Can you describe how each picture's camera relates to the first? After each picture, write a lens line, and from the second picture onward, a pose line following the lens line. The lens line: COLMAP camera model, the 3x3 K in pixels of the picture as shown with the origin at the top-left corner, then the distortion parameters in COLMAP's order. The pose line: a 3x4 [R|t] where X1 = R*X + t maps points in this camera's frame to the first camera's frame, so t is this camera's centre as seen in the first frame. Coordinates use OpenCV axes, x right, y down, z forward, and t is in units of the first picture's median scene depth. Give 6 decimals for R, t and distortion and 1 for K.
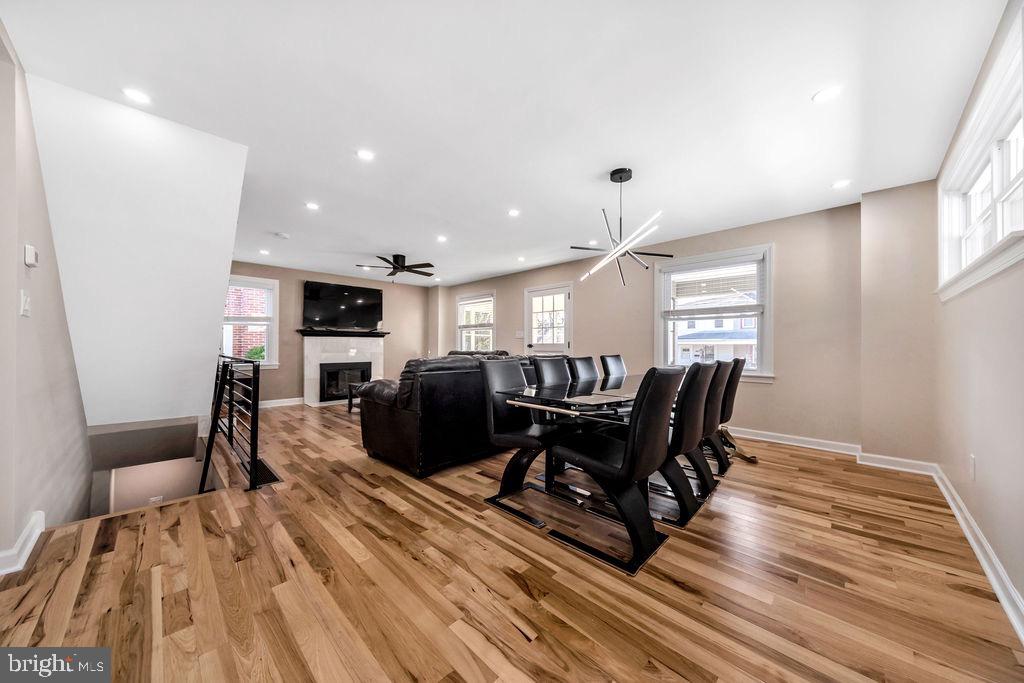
lens RADIAL K [[352.1, 0, 516.4], [0, 352.1, 346.2], [0, 0, 1]] dist [-0.001448, -0.000184]
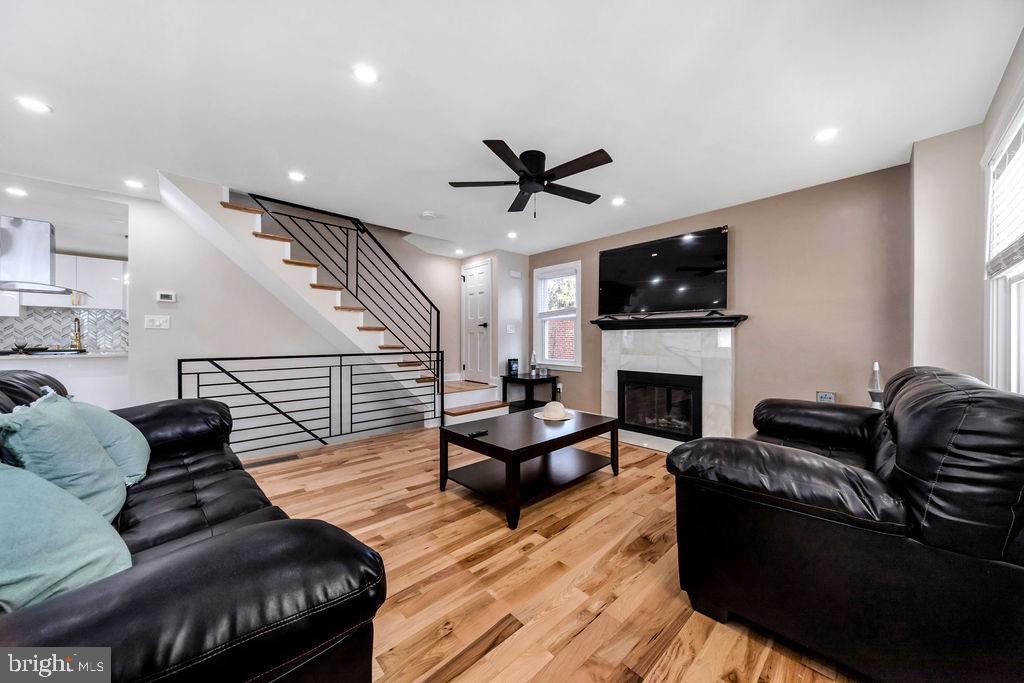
lens RADIAL K [[356.4, 0, 508.5], [0, 356.4, 339.2], [0, 0, 1]] dist [-0.000399, -0.000030]
pose [[-0.057557, 0.002154, -0.998340, 0.128274], [-0.001234, 0.999997, 0.002228, -0.010747], [0.998341, 0.001361, -0.057555, 0.845156]]
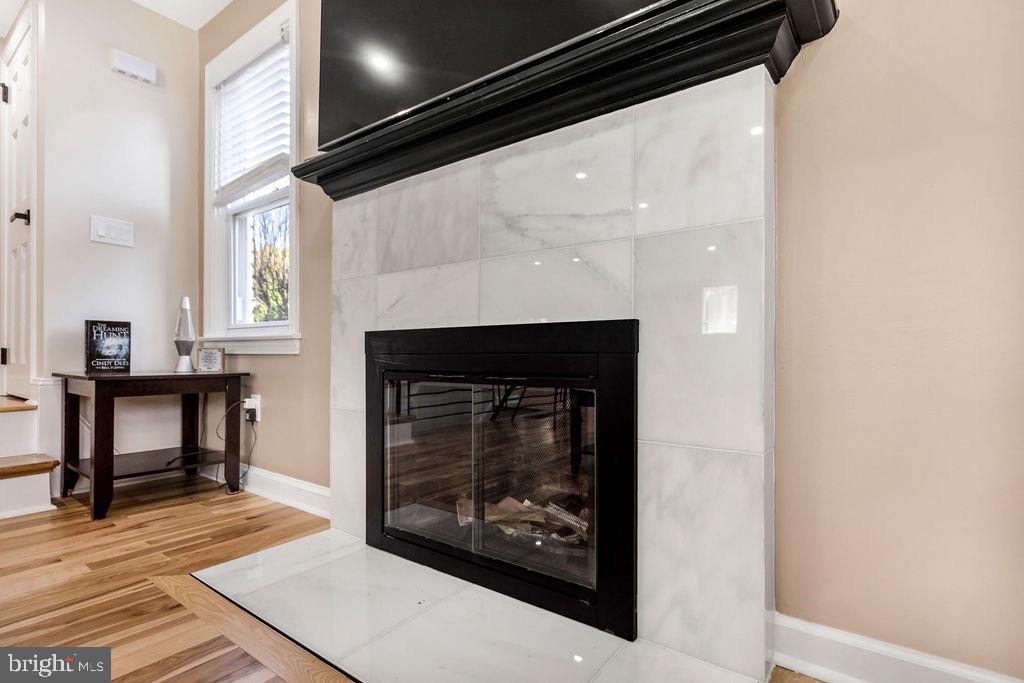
lens RADIAL K [[511.7, 0, 511.6], [0, 511.7, 348.9], [0, 0, 1]] dist [-0.001915, -0.000471]
pose [[0.118395, -0.012135, -0.992892, -0.290306], [-0.001105, 0.999923, -0.012353, 0.062188], [0.992966, 0.002559, 0.118373, 1.059320]]
